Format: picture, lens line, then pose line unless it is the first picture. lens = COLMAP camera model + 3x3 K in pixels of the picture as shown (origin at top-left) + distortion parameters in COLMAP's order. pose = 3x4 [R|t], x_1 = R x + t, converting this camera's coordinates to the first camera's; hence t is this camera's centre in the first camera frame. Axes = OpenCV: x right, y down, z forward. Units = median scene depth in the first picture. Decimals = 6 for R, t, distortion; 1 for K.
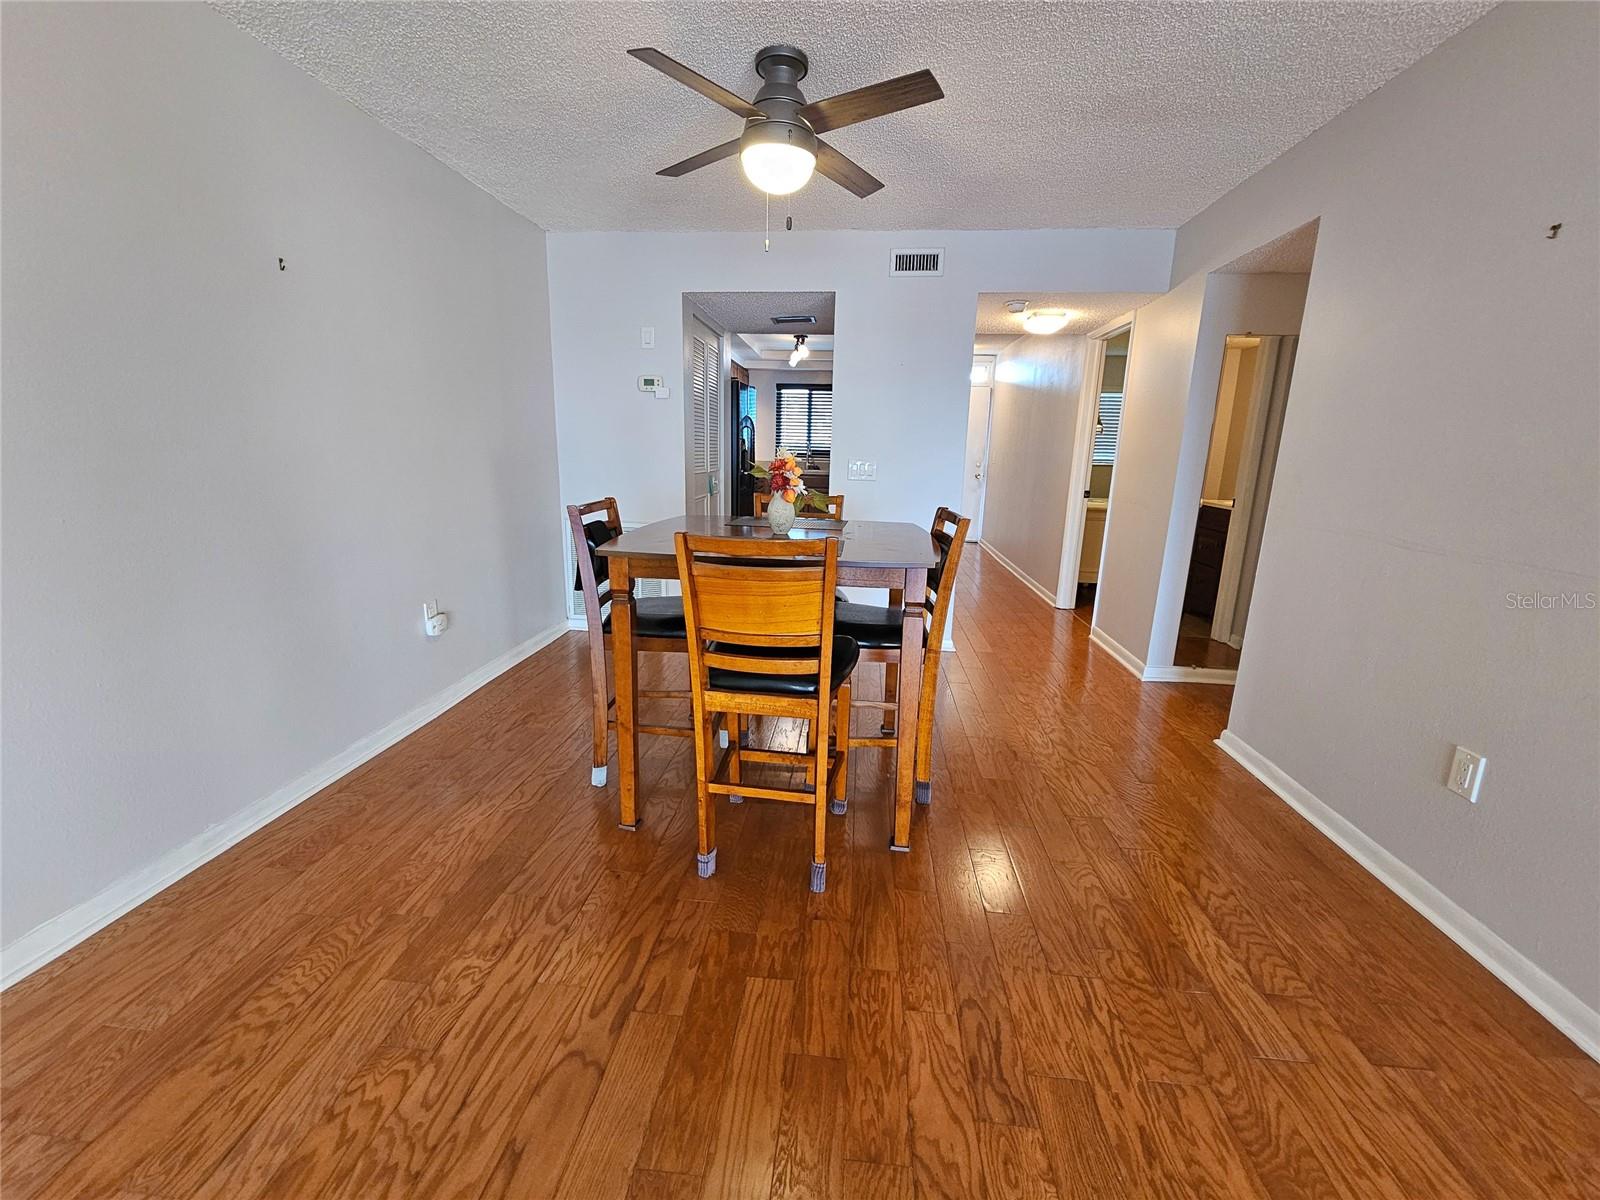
lens RADIAL K [[656.7, 0, 800.9], [0, 656.7, 603.2], [0, 0, 1]] dist [-0.001859, 0.000378]
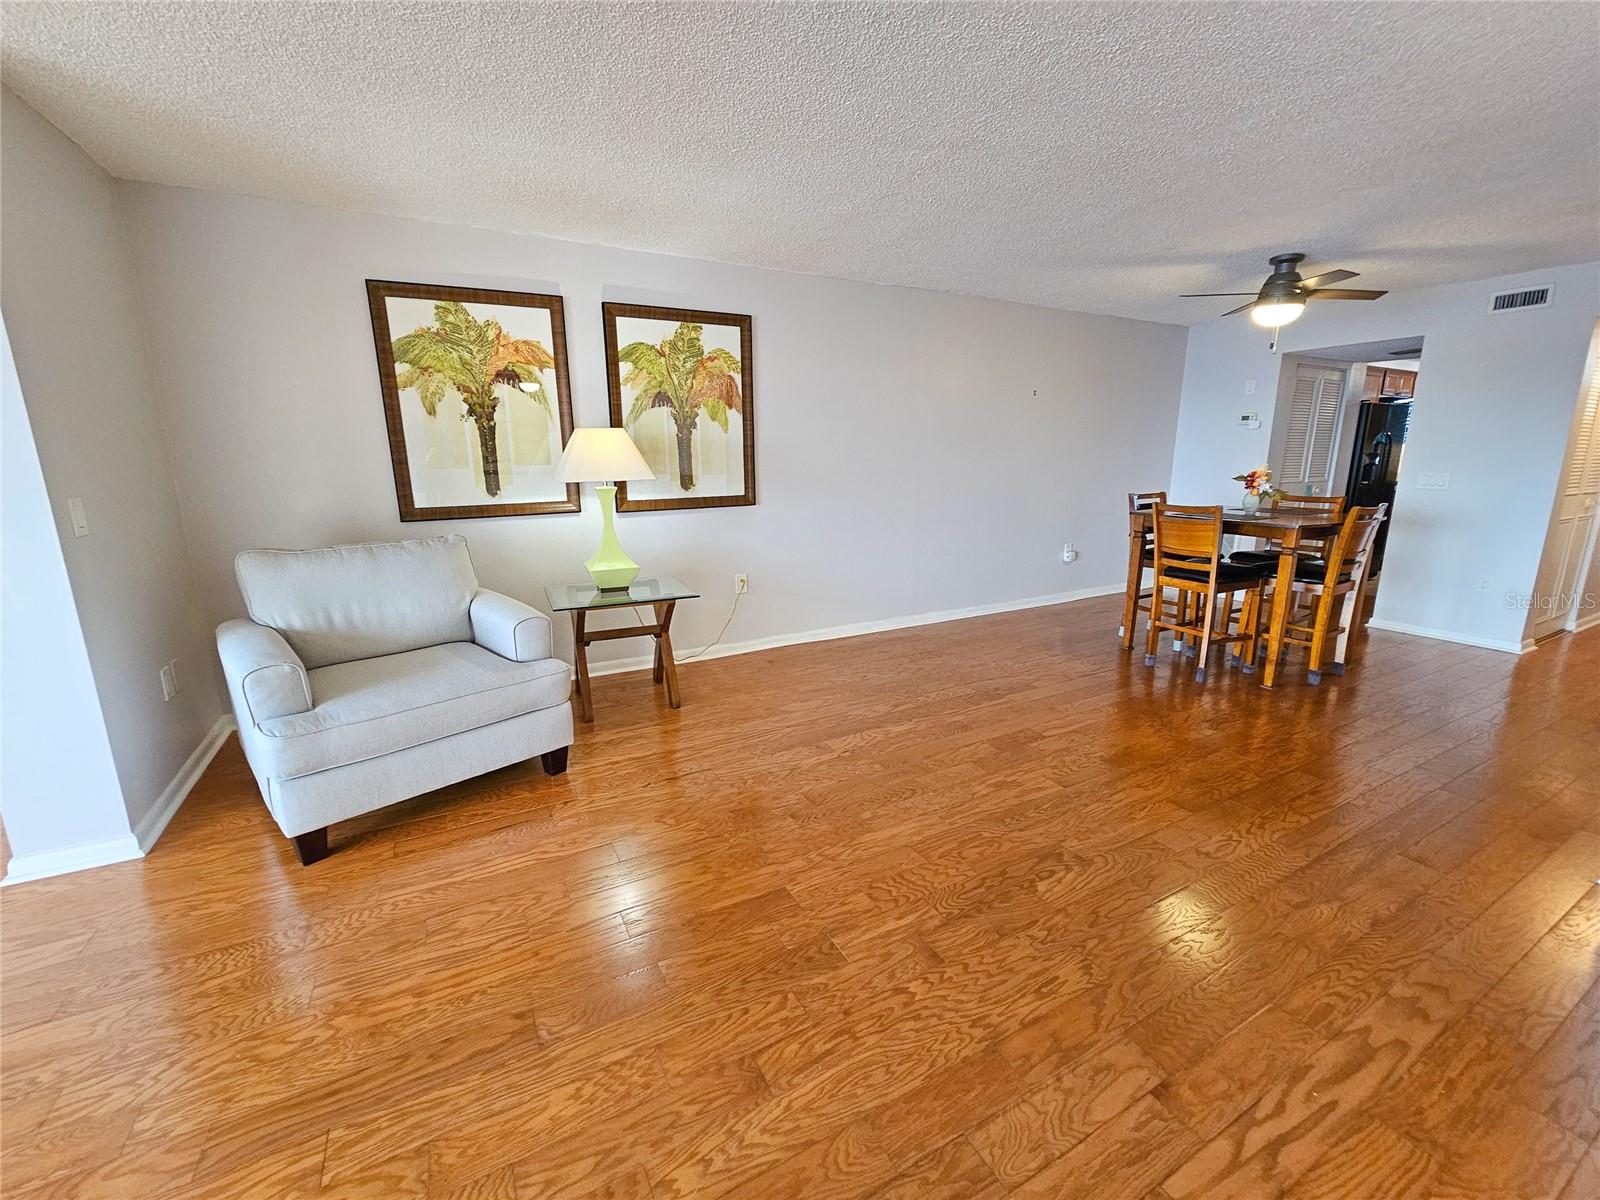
lens RADIAL K [[656.7, 0, 794.9], [0, 656.7, 594.5], [0, 0, 1]] dist [-0.001859, 0.000378]
pose [[0.550114, 0.149622, -0.821577, 1.026794], [-0.175744, 0.982528, 0.061258, 0.281197], [0.816388, 0.110688, 0.566797, -1.278774]]
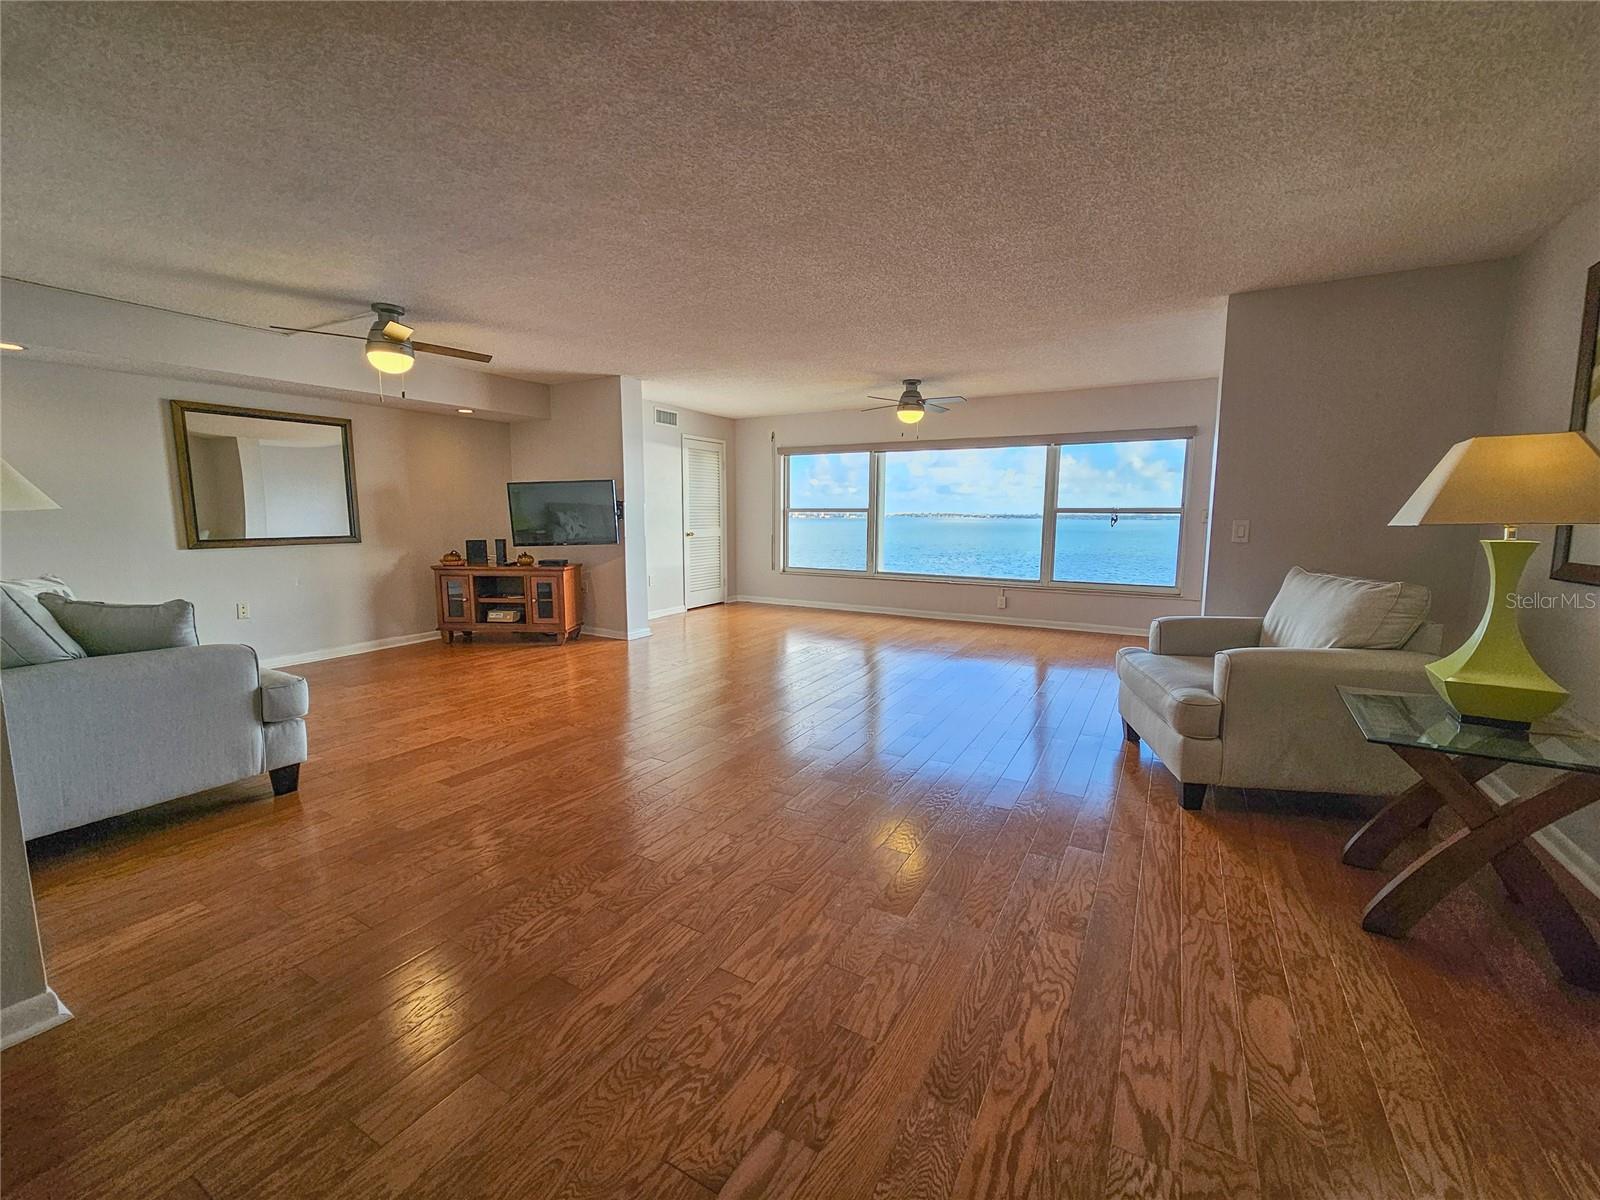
lens RADIAL K [[656.7, 0, 797.2], [0, 656.7, 587.3], [0, 0, 1]] dist [-0.001859, 0.000378]
pose [[-0.906819, -0.077485, 0.414338, -0.282068], [0.069852, 0.941745, 0.328994, -0.175036], [-0.415693, 0.327280, -0.848580, 0.736398]]
